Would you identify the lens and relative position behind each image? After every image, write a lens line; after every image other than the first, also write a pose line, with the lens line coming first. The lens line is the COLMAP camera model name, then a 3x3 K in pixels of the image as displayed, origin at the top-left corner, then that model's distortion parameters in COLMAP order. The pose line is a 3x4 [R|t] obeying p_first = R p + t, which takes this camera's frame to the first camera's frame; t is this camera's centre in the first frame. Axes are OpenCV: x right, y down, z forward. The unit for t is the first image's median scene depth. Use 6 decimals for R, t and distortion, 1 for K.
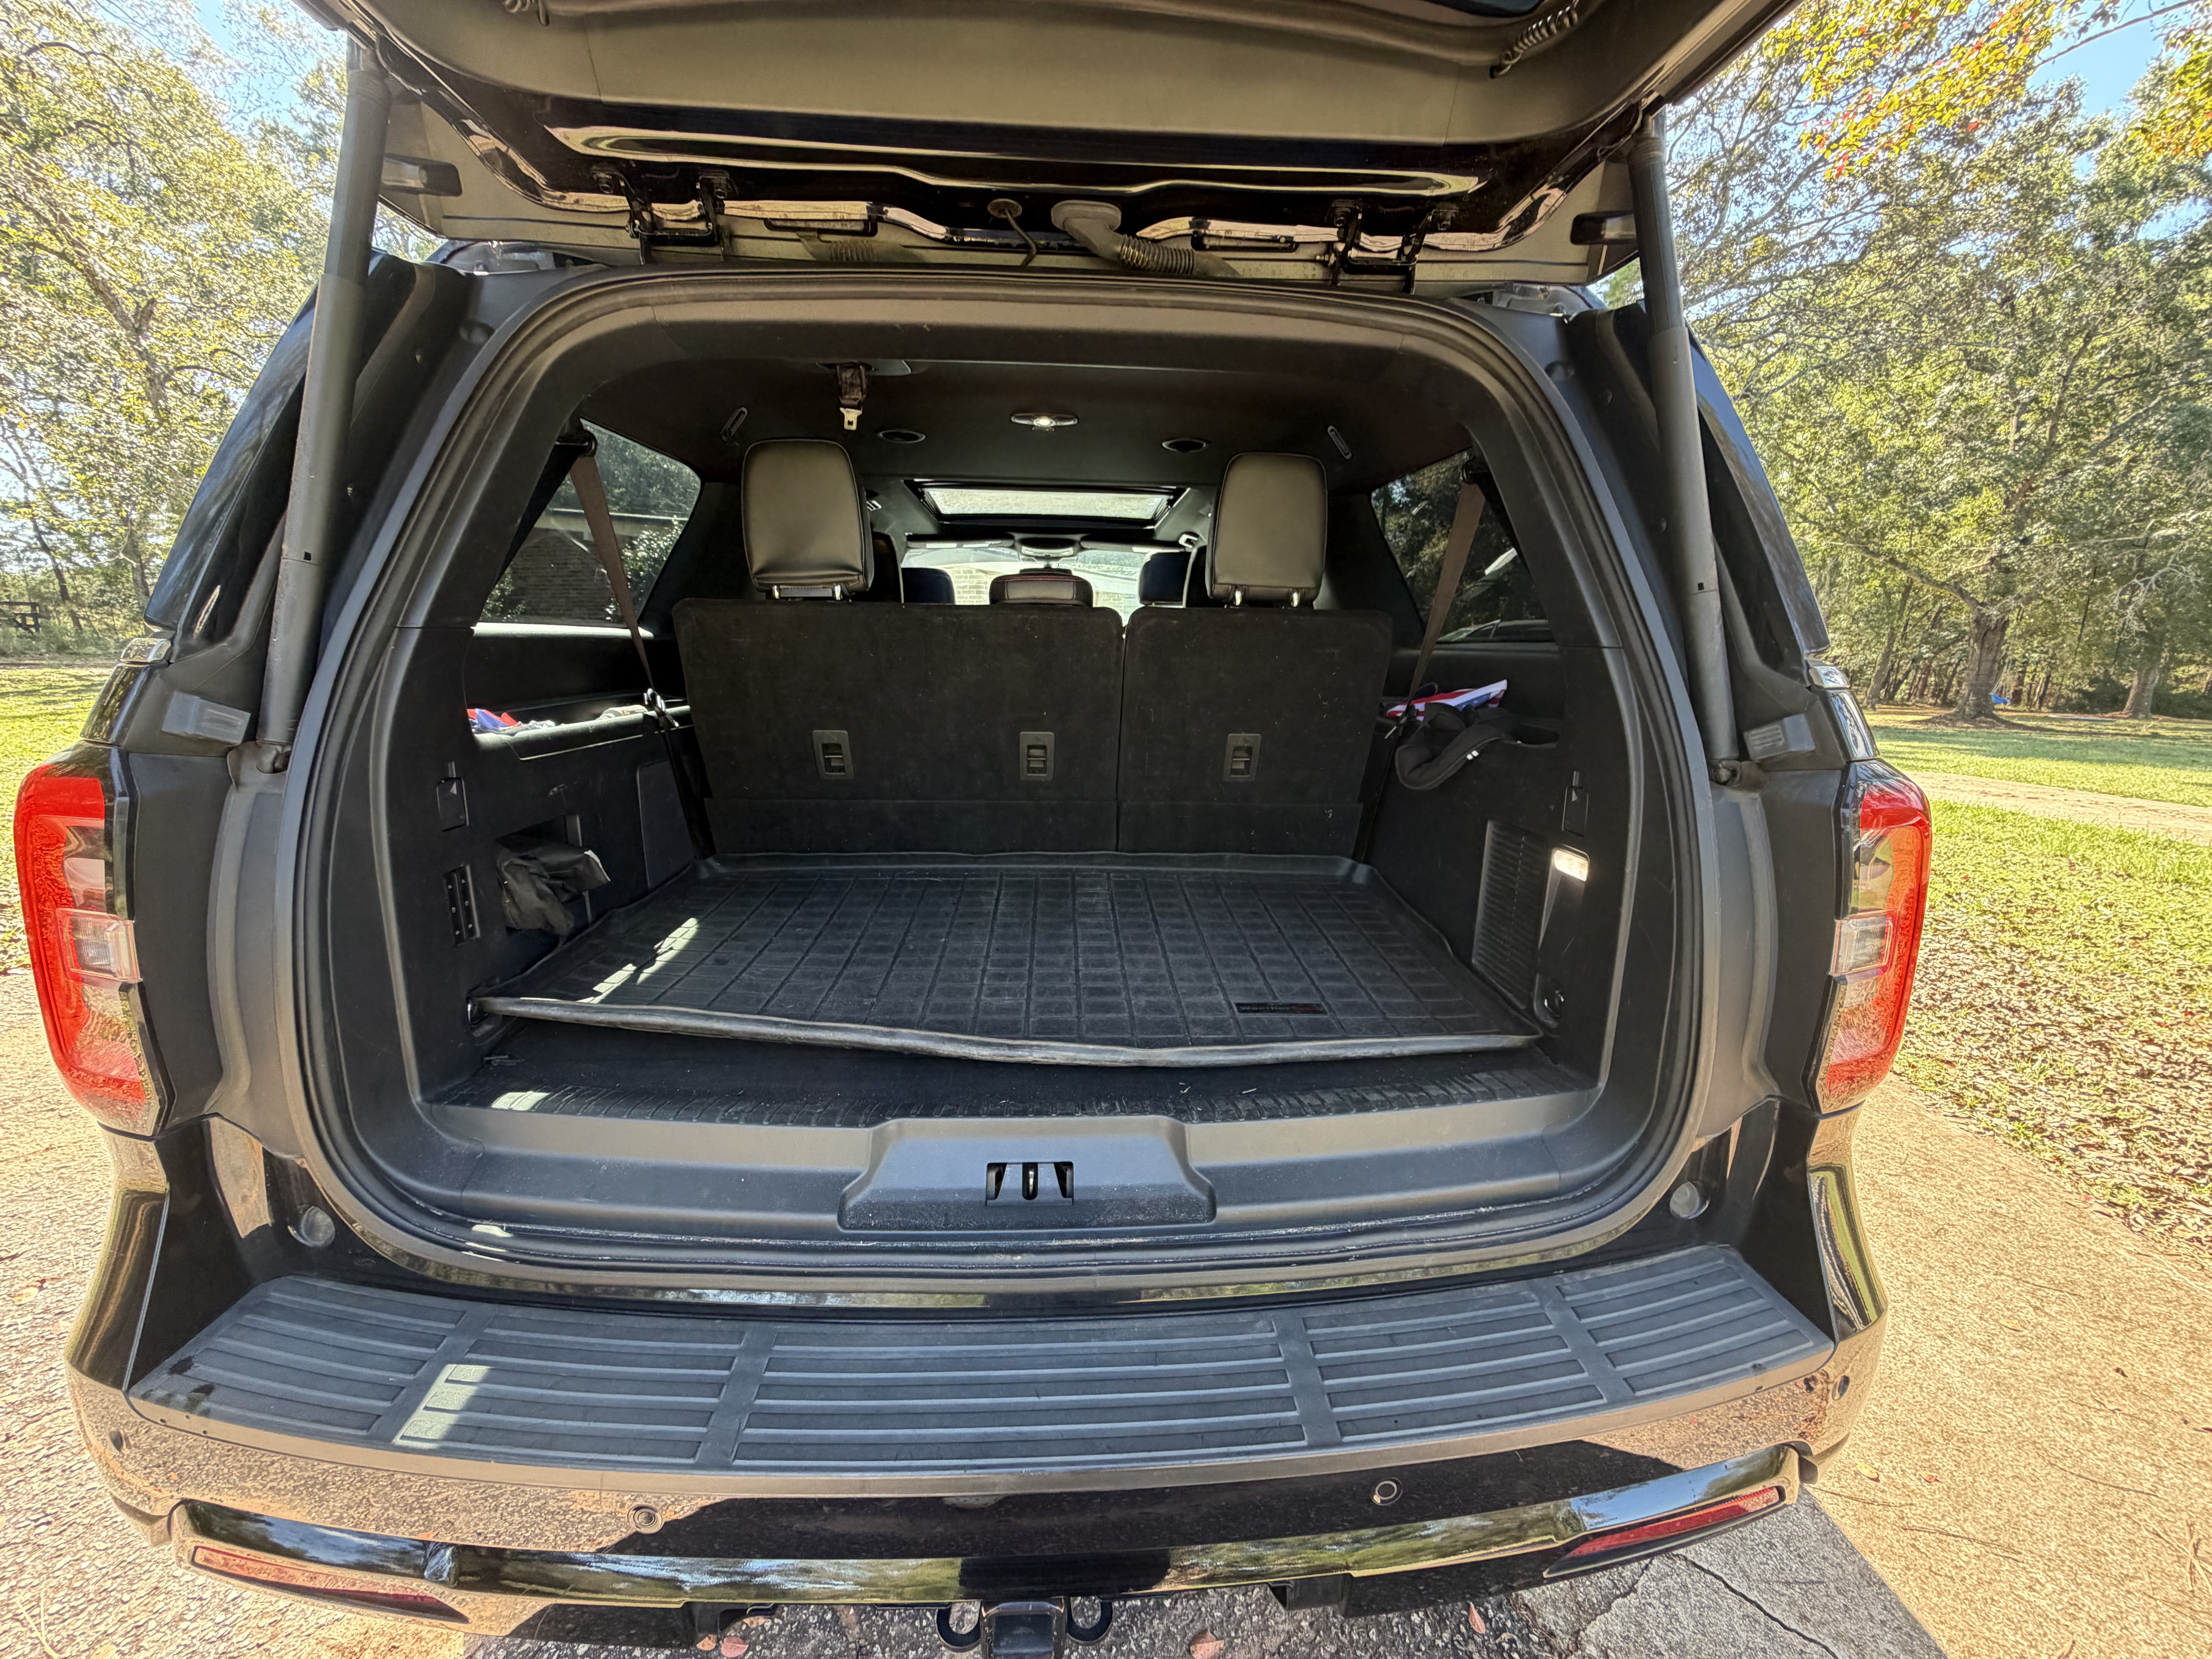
lens RADIAL K [[888.5, 0, 1106.0], [0, 888.5, 829.5], [0, 0, 1]] dist [-0.001492, -0.000315]
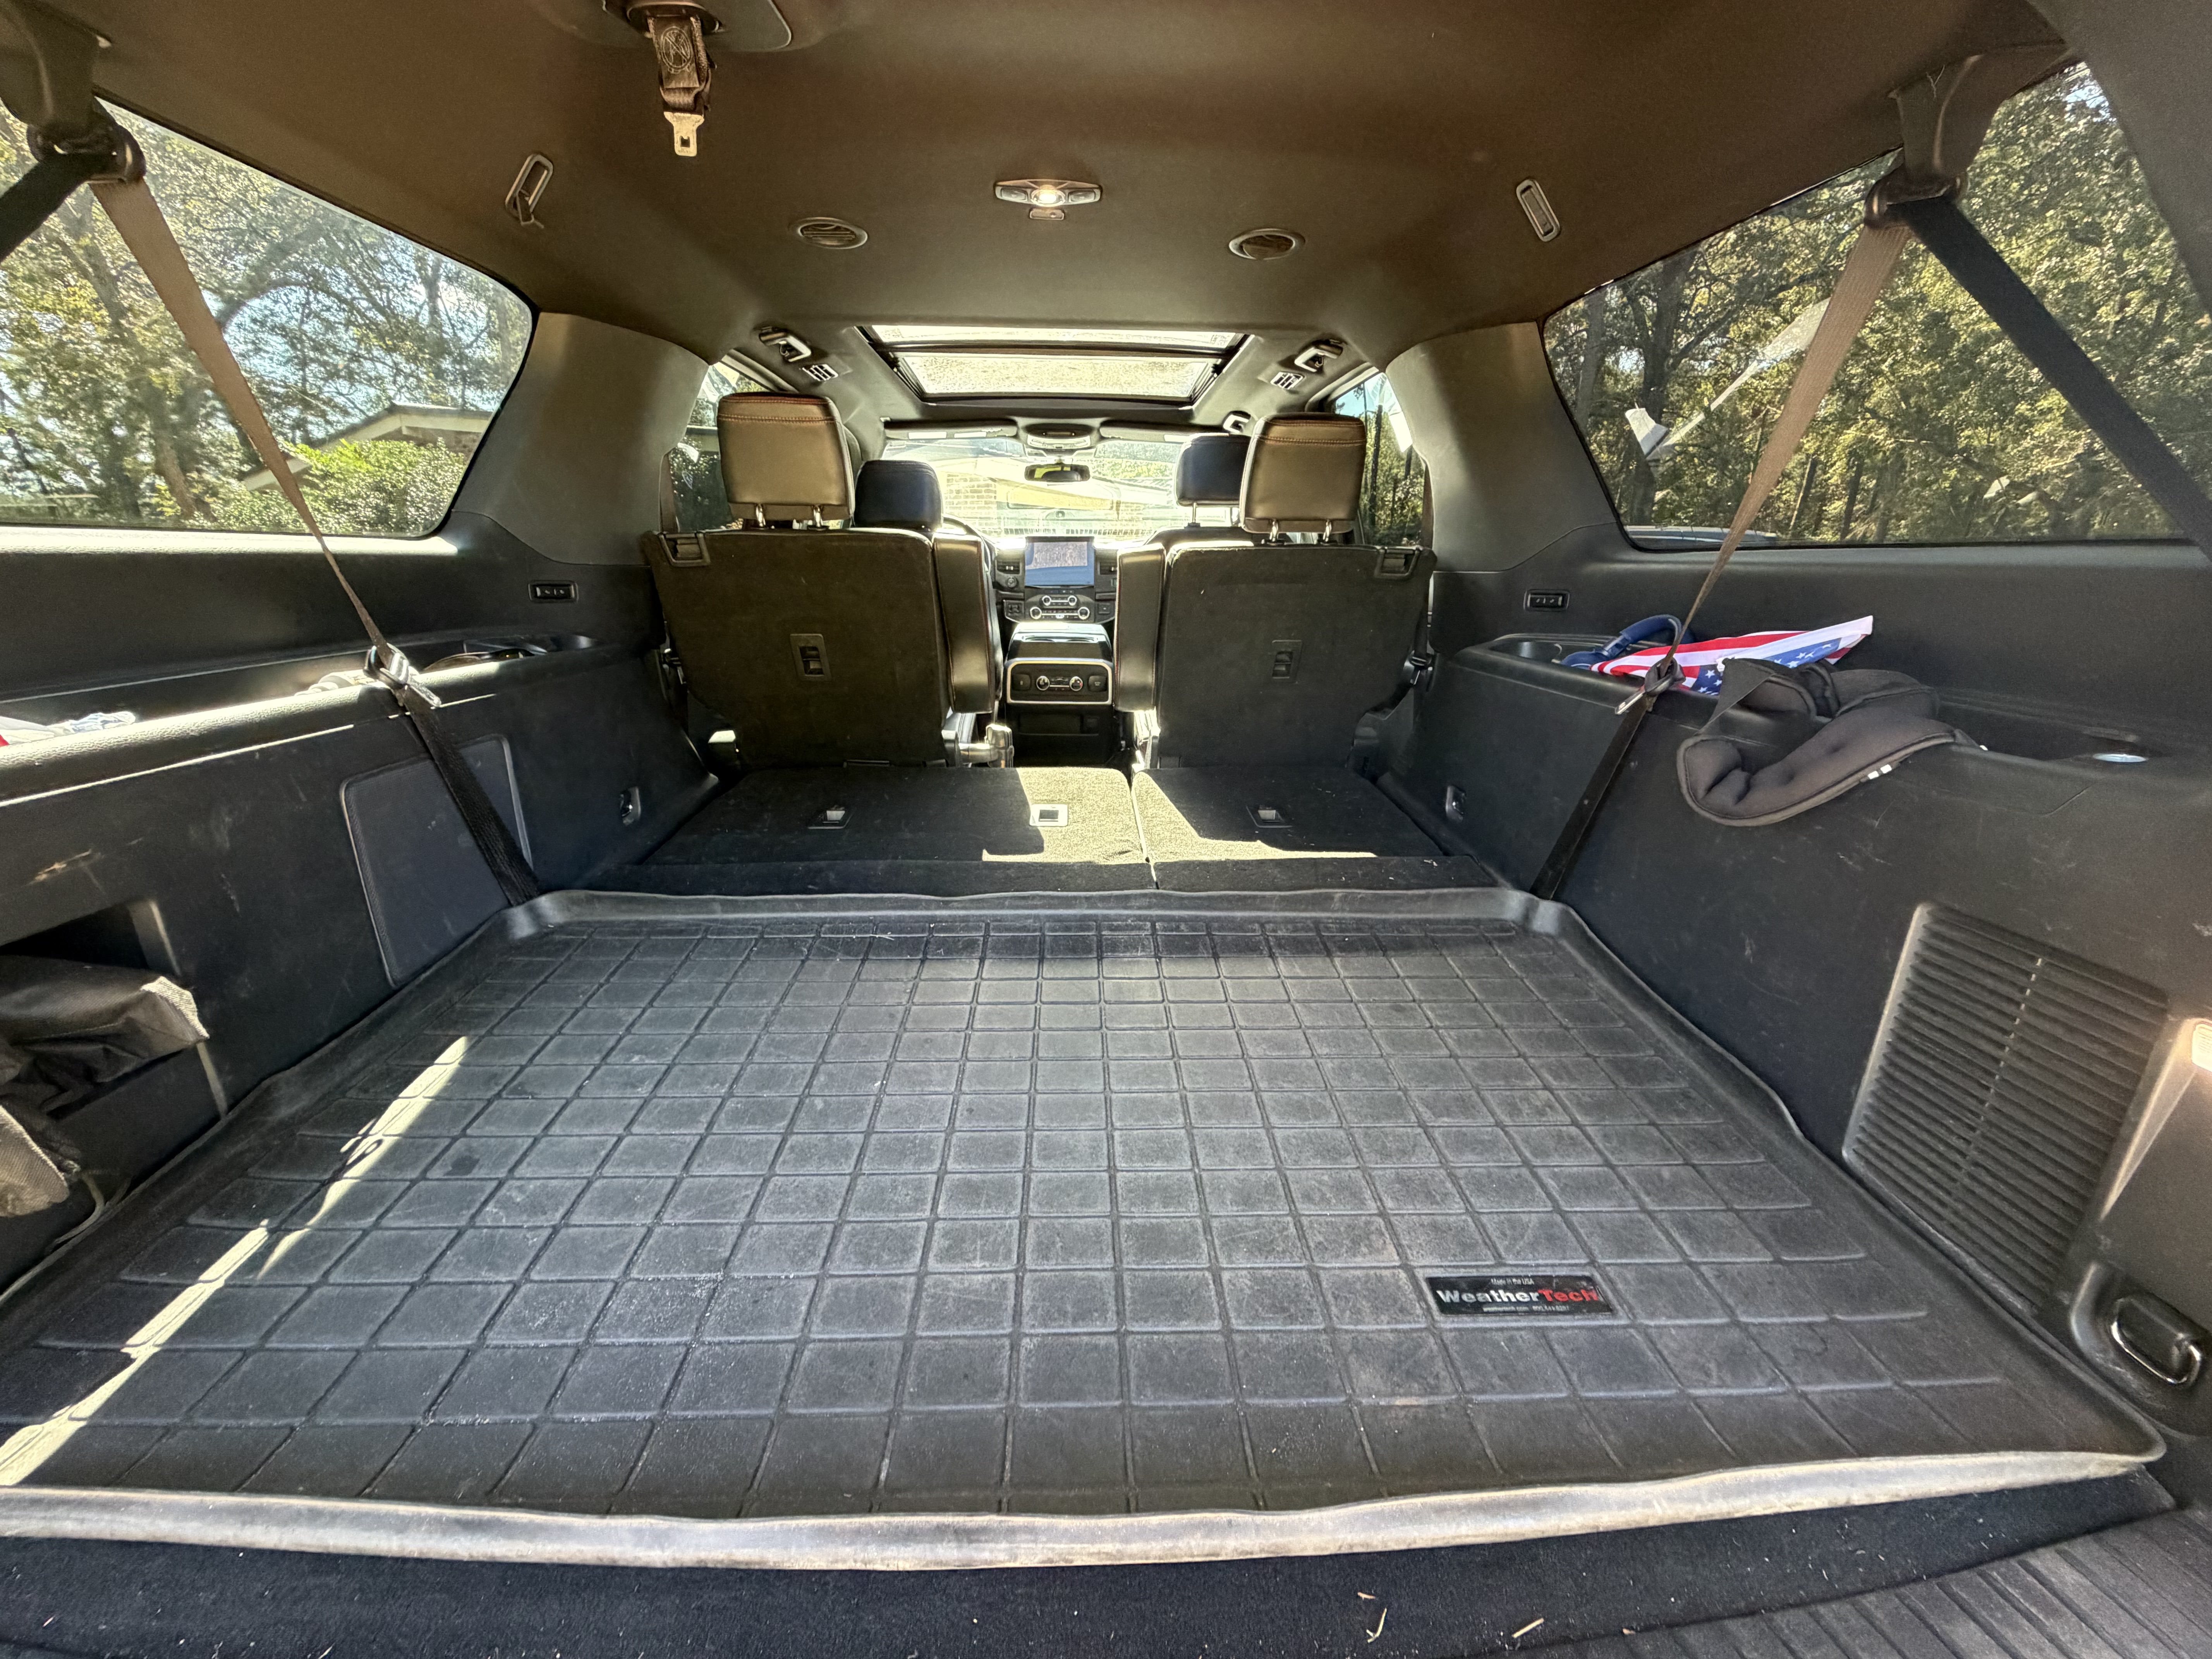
lens RADIAL K [[888.5, 0, 1106.0], [0, 888.5, 829.5], [0, 0, 1]] dist [-0.001492, -0.000315]
pose [[0.999814, -0.002750, -0.019070, -0.008484], [0.004457, 0.995924, 0.090082, -0.033399], [0.018745, -0.090151, 0.995752, 0.161660]]
